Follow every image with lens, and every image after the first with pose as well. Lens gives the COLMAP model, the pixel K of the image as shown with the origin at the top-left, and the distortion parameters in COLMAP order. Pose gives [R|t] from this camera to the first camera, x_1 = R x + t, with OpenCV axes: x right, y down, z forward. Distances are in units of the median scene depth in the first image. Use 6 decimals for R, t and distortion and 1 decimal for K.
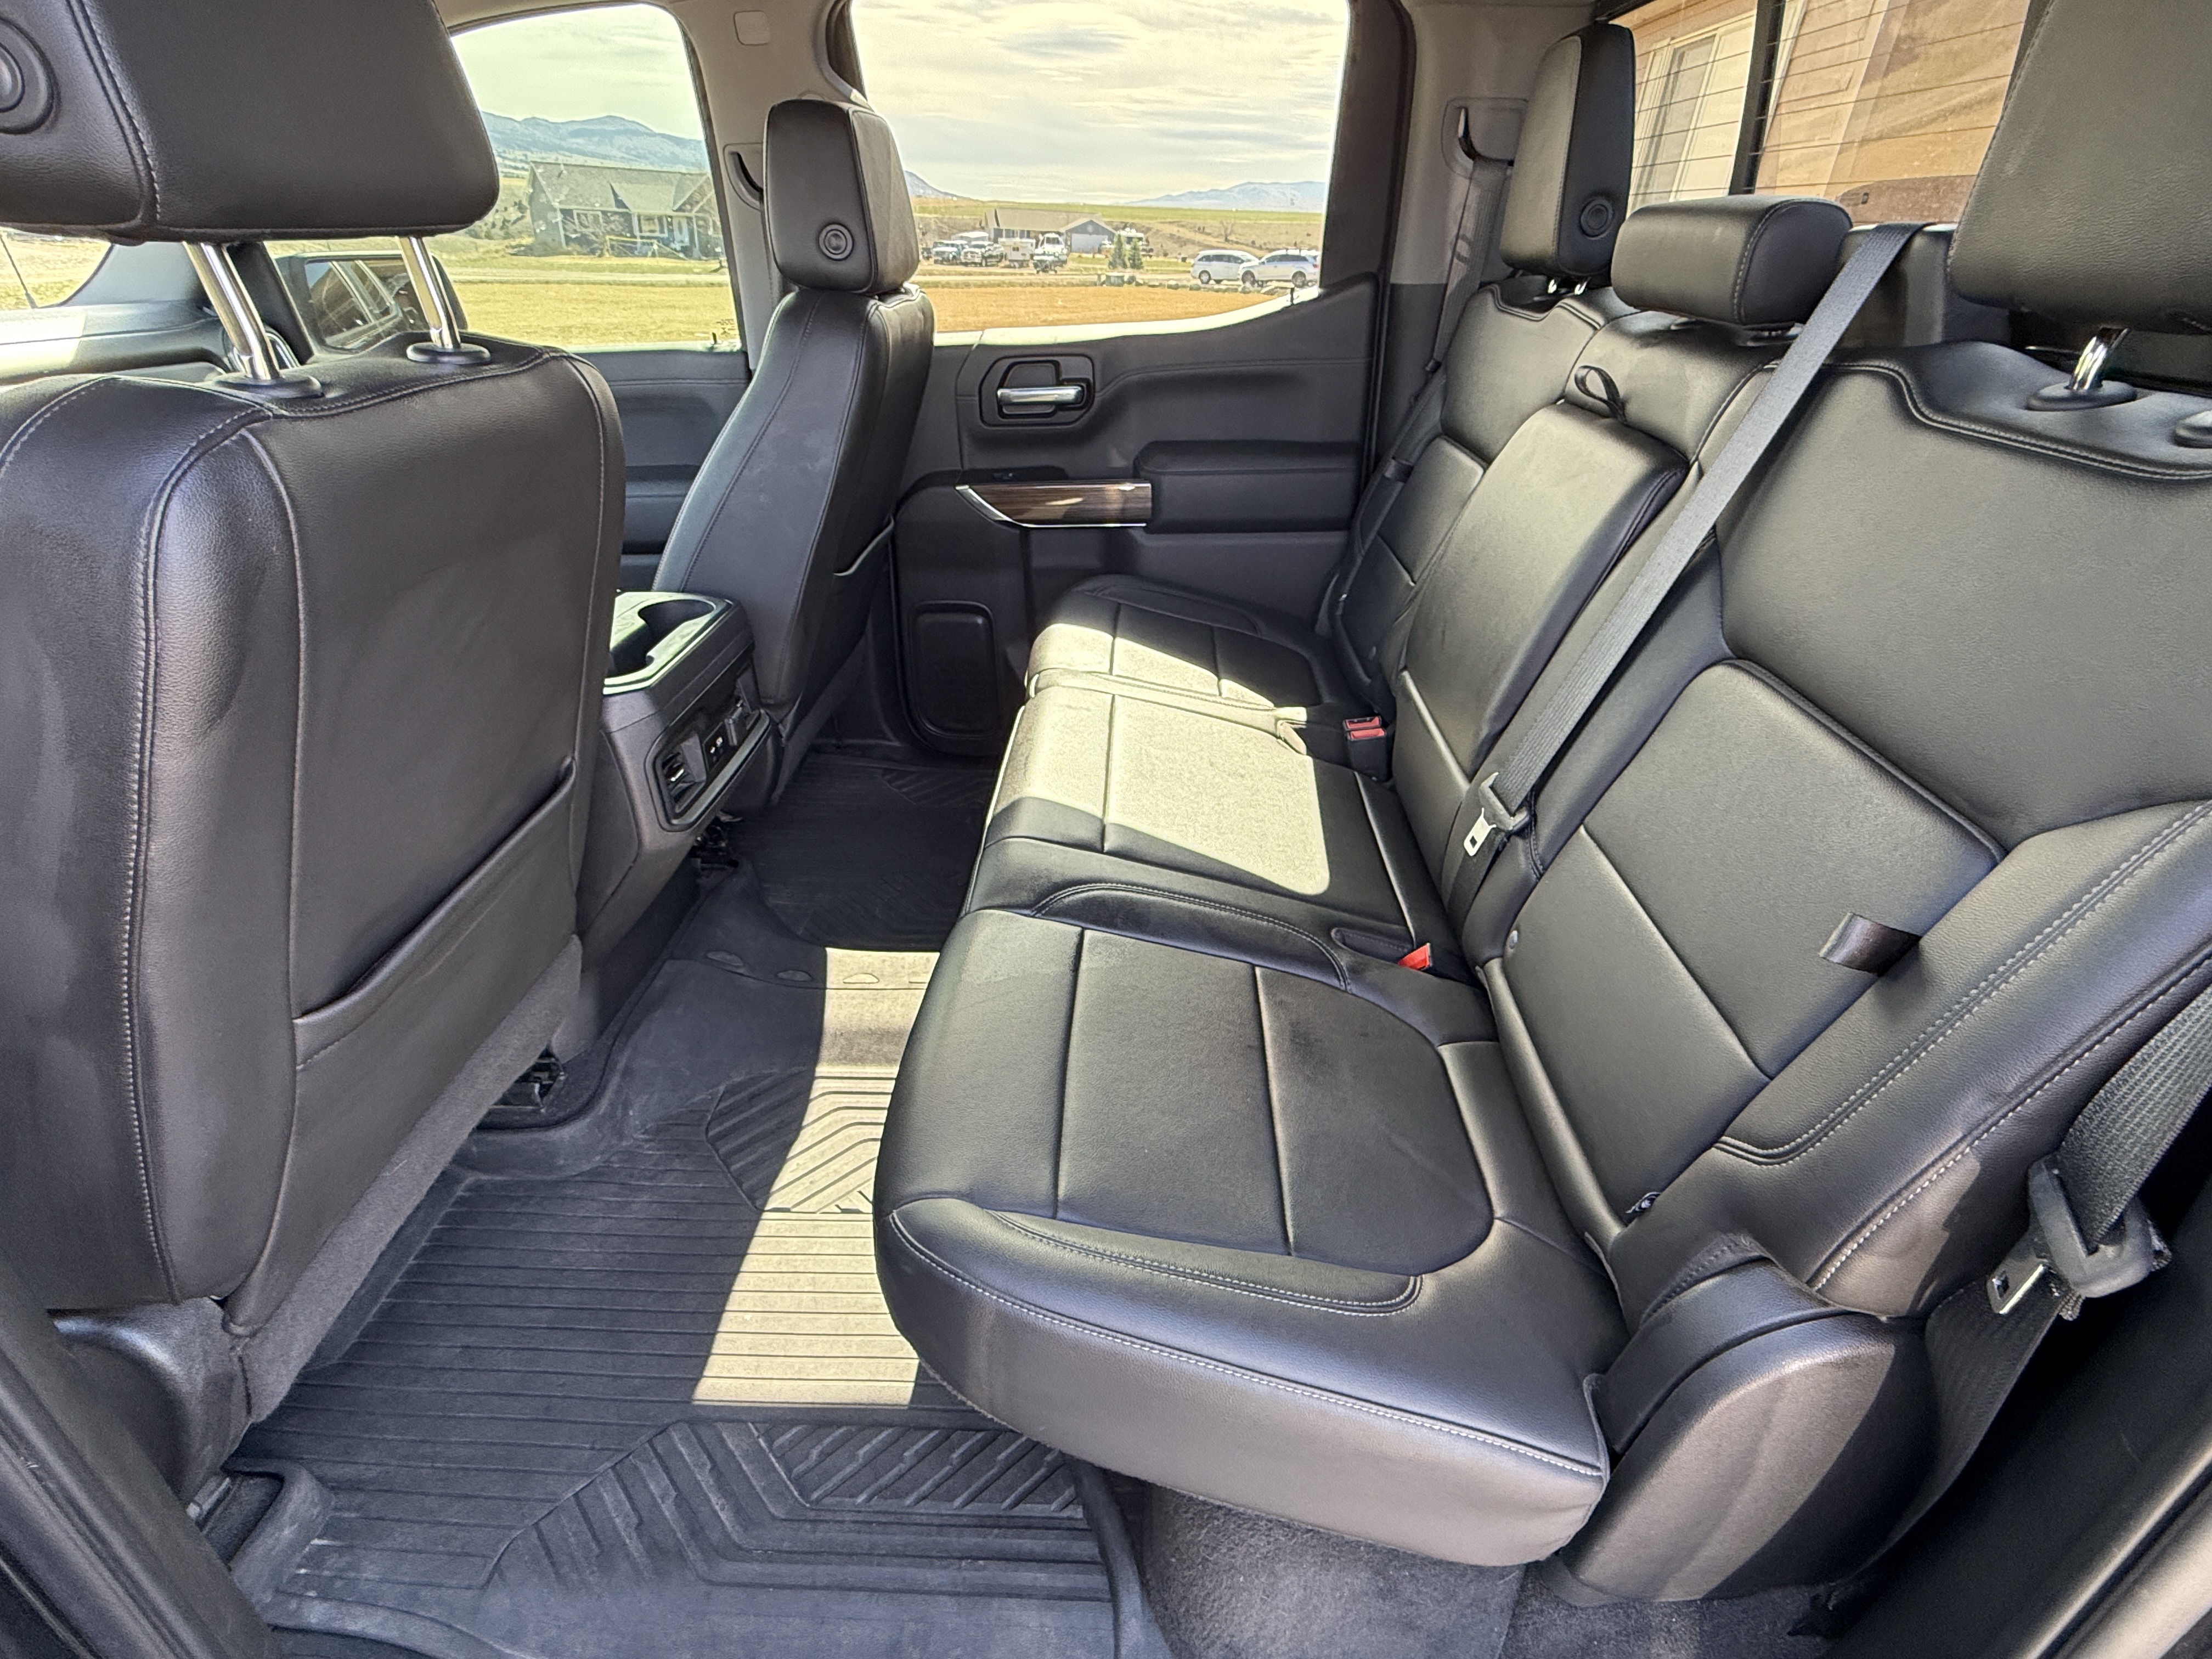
lens RADIAL K [[1083.3, 0, 1106.0], [0, 1083.3, 829.5], [0, 0, 1]] dist [0.000440, 0.000718]
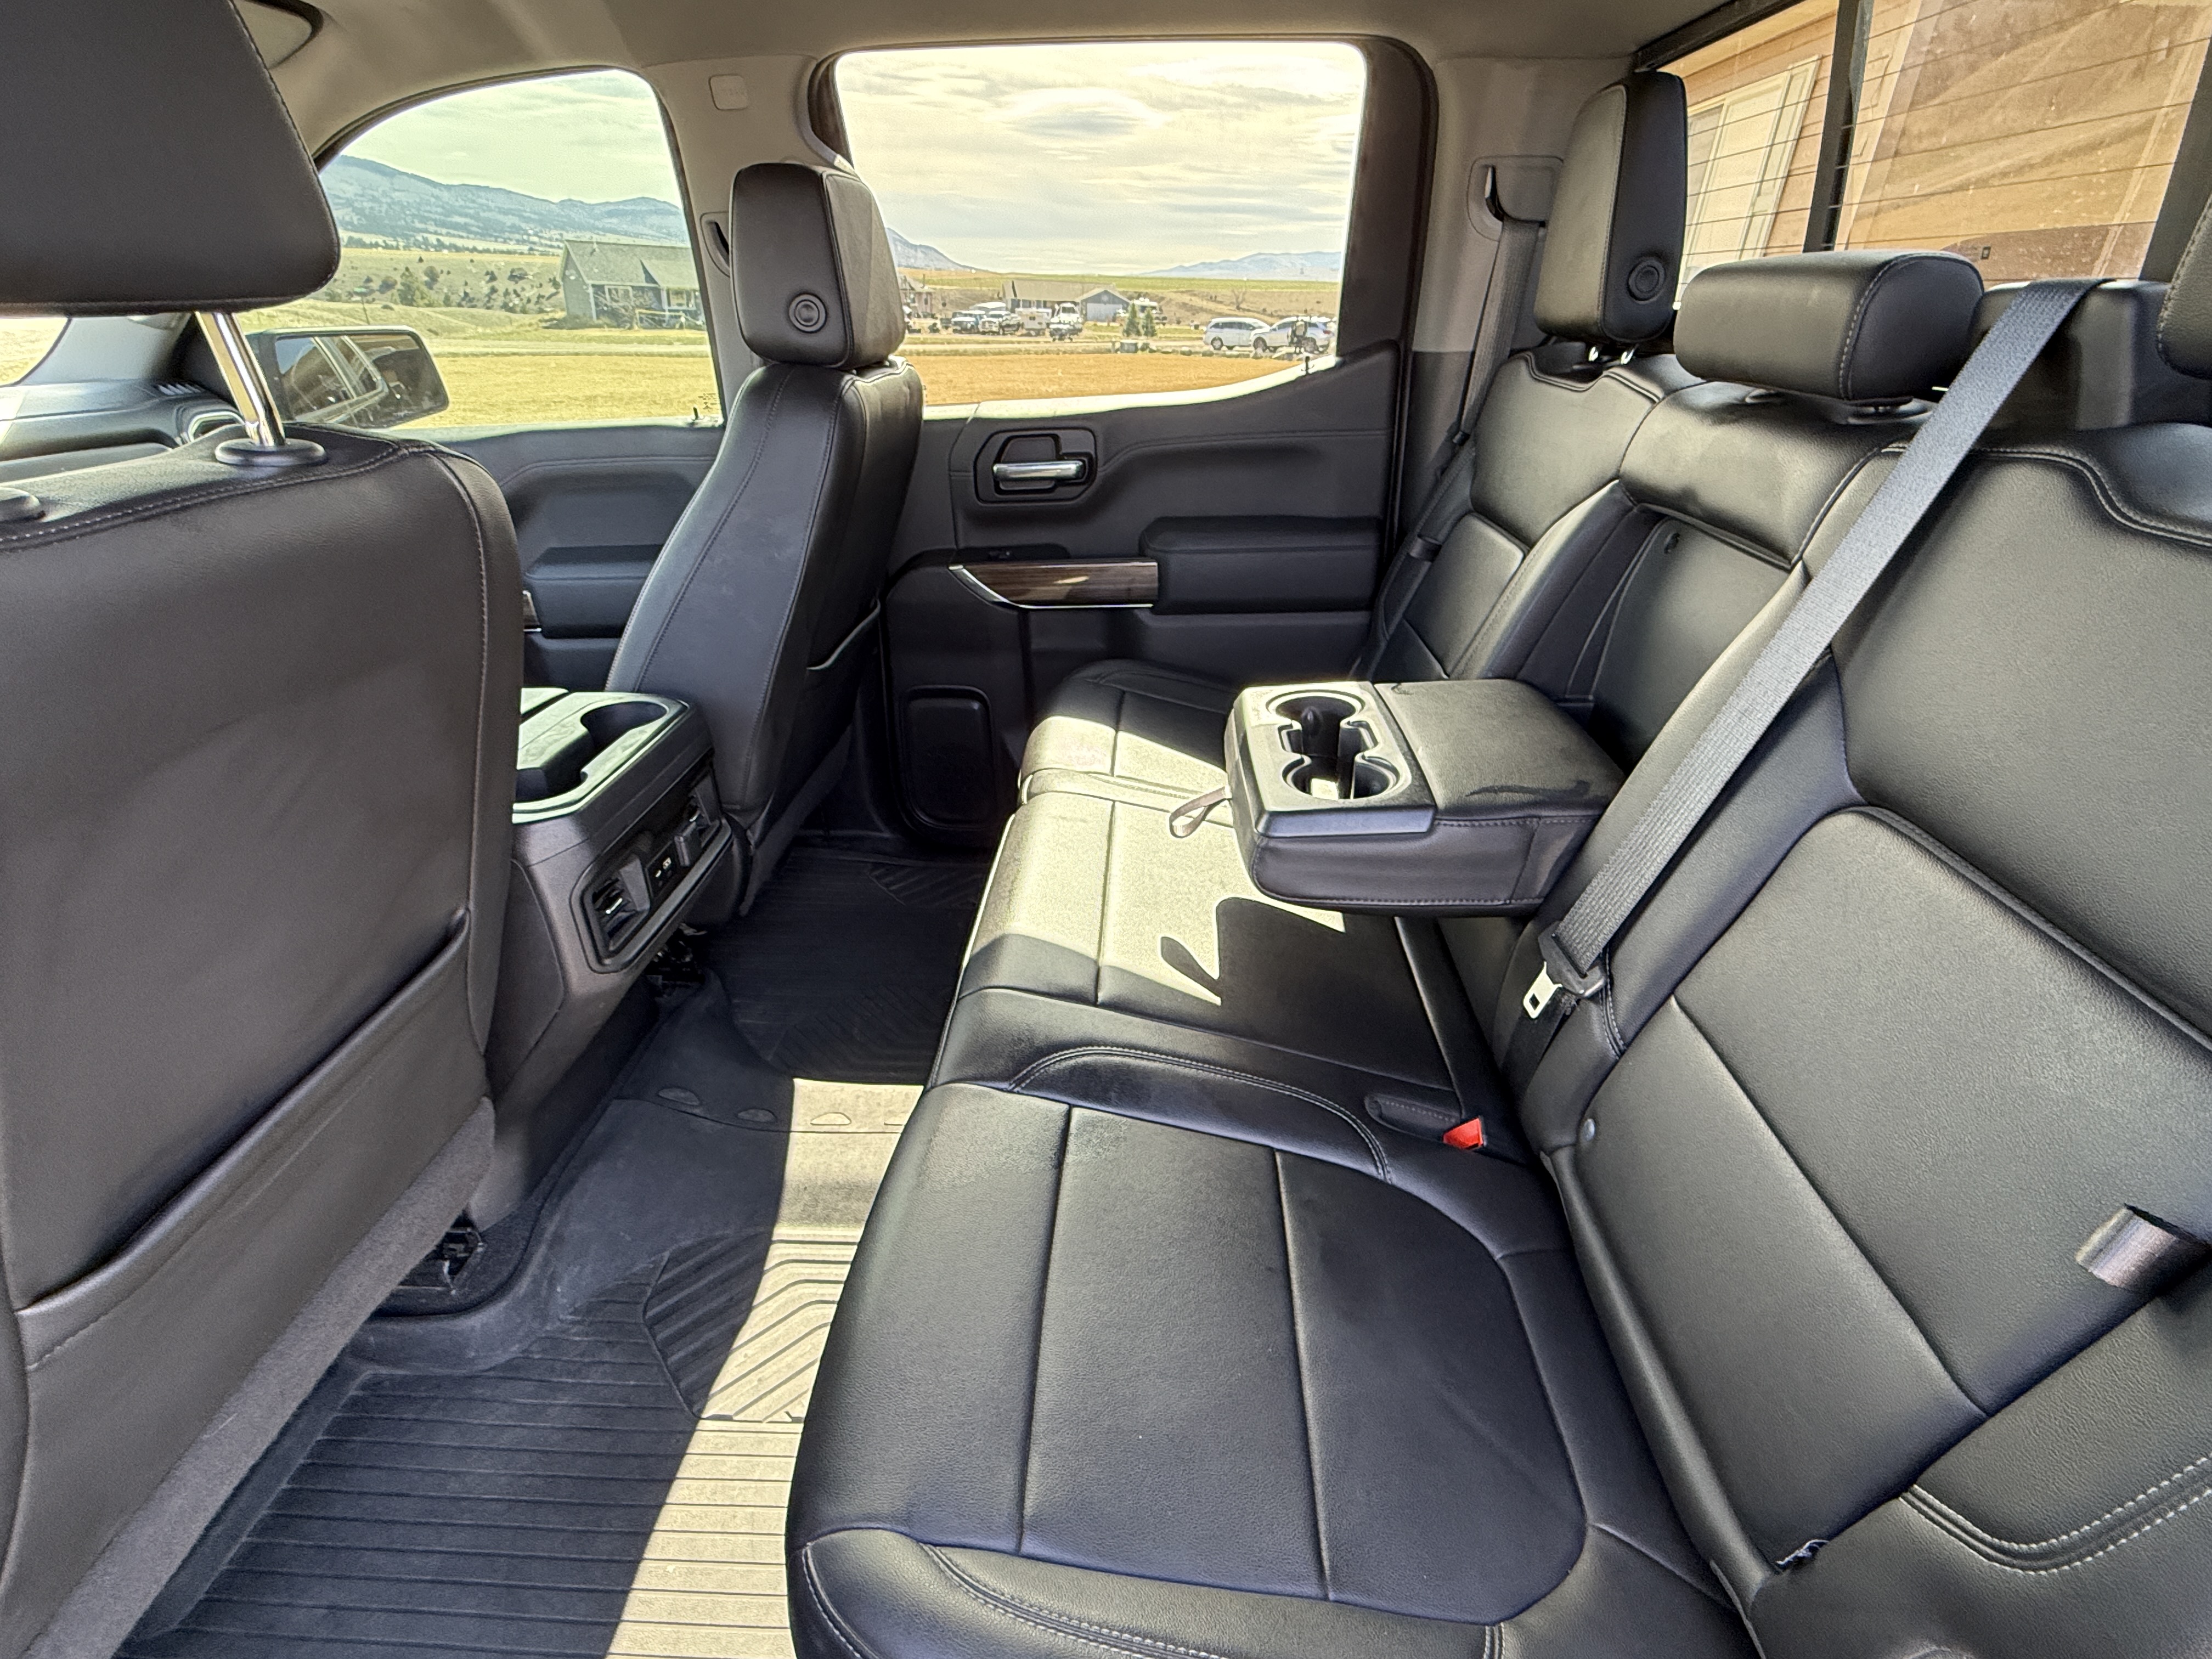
lens RADIAL K [[1083.3, 0, 1106.0], [0, 1083.3, 829.5], [0, 0, 1]] dist [0.000440, 0.000718]
pose [[0.999897, -0.001786, -0.014230, 0.014911], [0.001065, 0.998725, -0.050479, -0.063162], [0.014302, 0.050458, 0.998624, 0.117125]]
